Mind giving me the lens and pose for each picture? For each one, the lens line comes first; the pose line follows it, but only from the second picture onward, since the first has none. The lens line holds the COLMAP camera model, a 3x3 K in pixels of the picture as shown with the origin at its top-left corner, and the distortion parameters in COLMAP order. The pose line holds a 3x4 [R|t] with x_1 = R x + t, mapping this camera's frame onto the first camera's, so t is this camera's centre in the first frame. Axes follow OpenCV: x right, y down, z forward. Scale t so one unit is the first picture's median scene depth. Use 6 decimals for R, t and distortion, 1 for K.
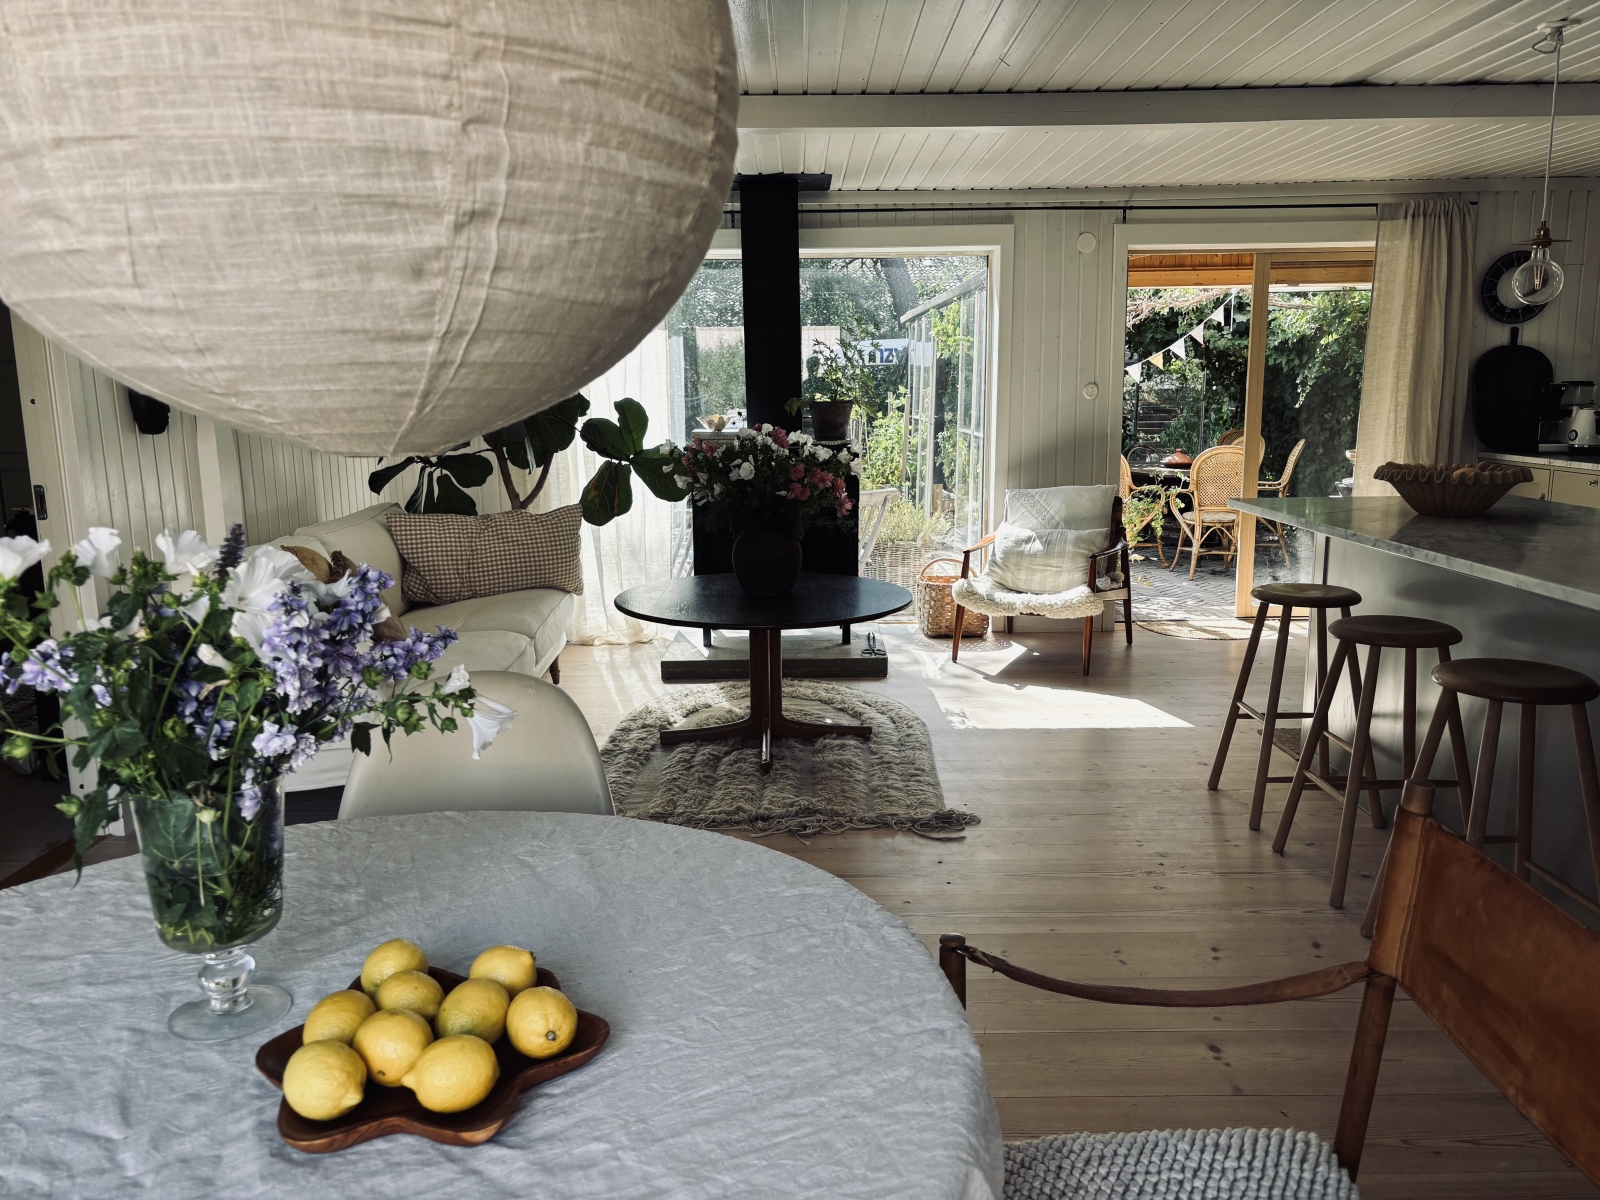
lens RADIAL K [[1195.4, 0, 802.4], [0, 1195.4, 617.4], [0, 0, 1]] dist [0.037034, -0.061649]
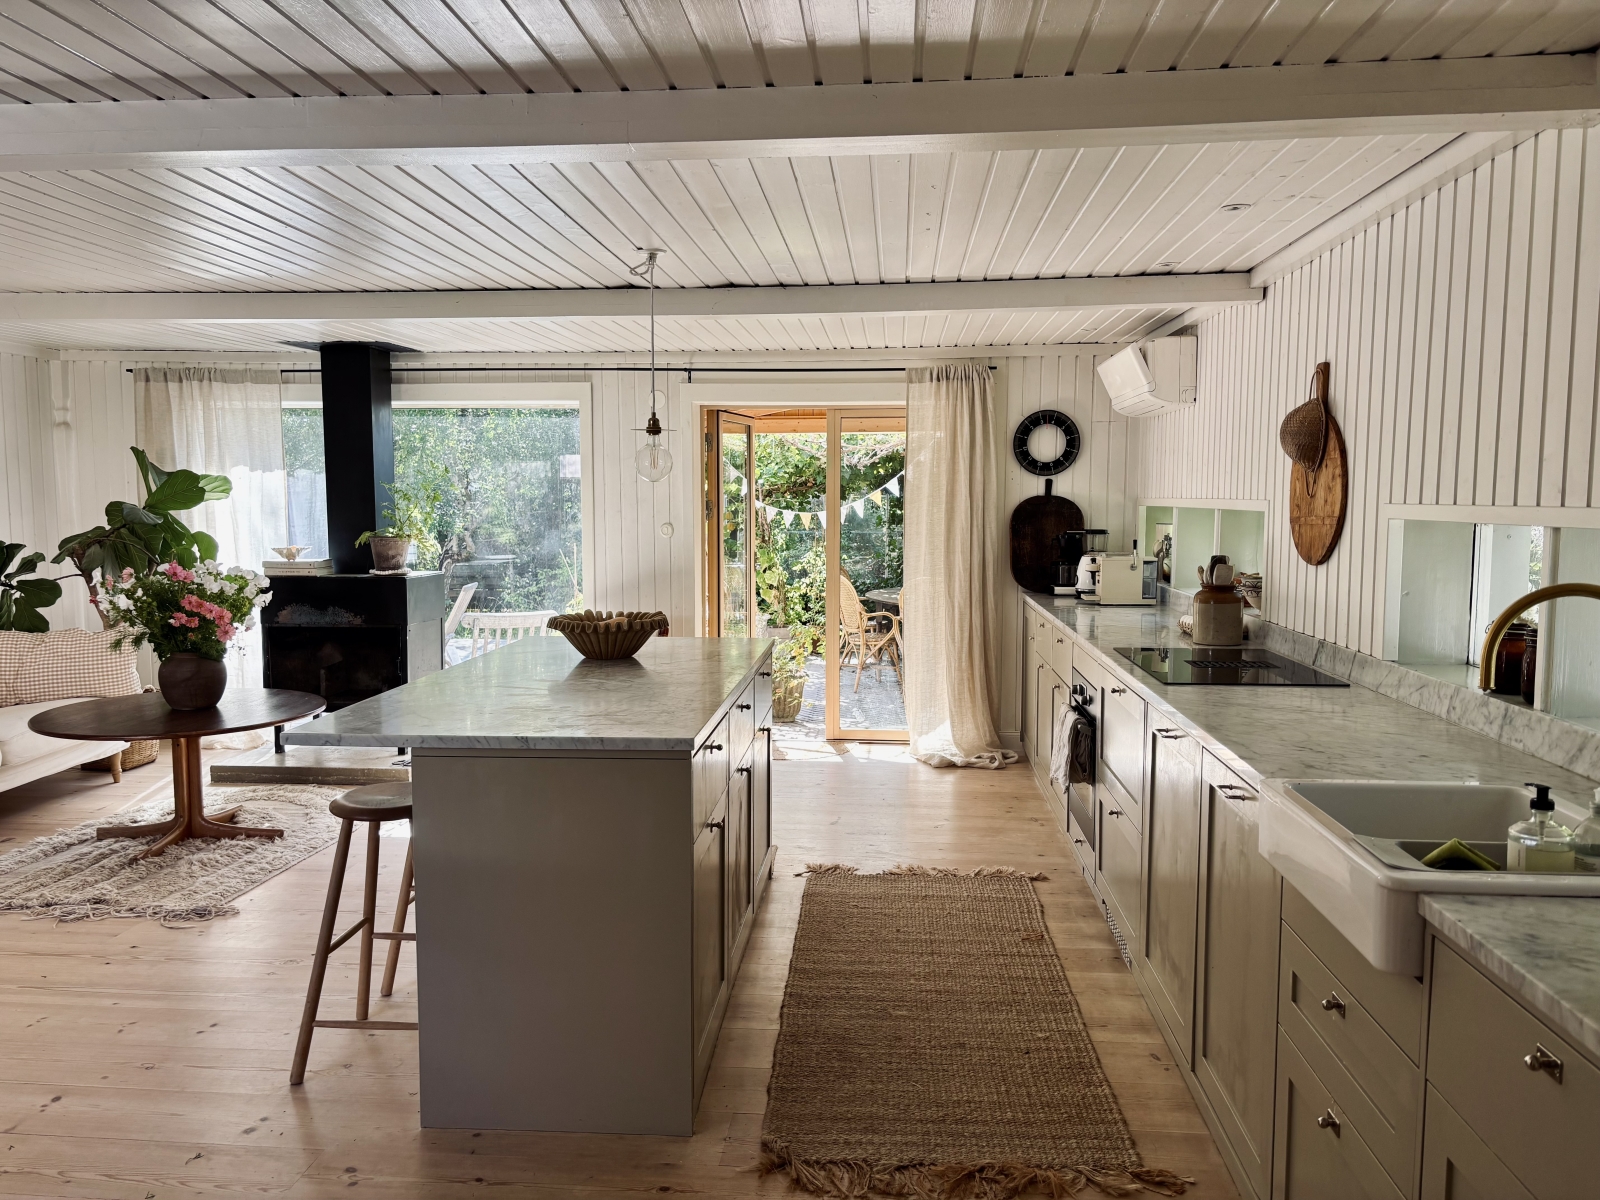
lens RADIAL K [[1195.4, 0, 802.4], [0, 1195.4, 617.4], [0, 0, 1]] dist [0.037034, -0.061649]
pose [[0.997436, 0.021525, -0.068253, 0.464348], [-0.027842, 0.995277, -0.092995, -0.011686], [0.065929, 0.094657, 0.993324, -0.076414]]
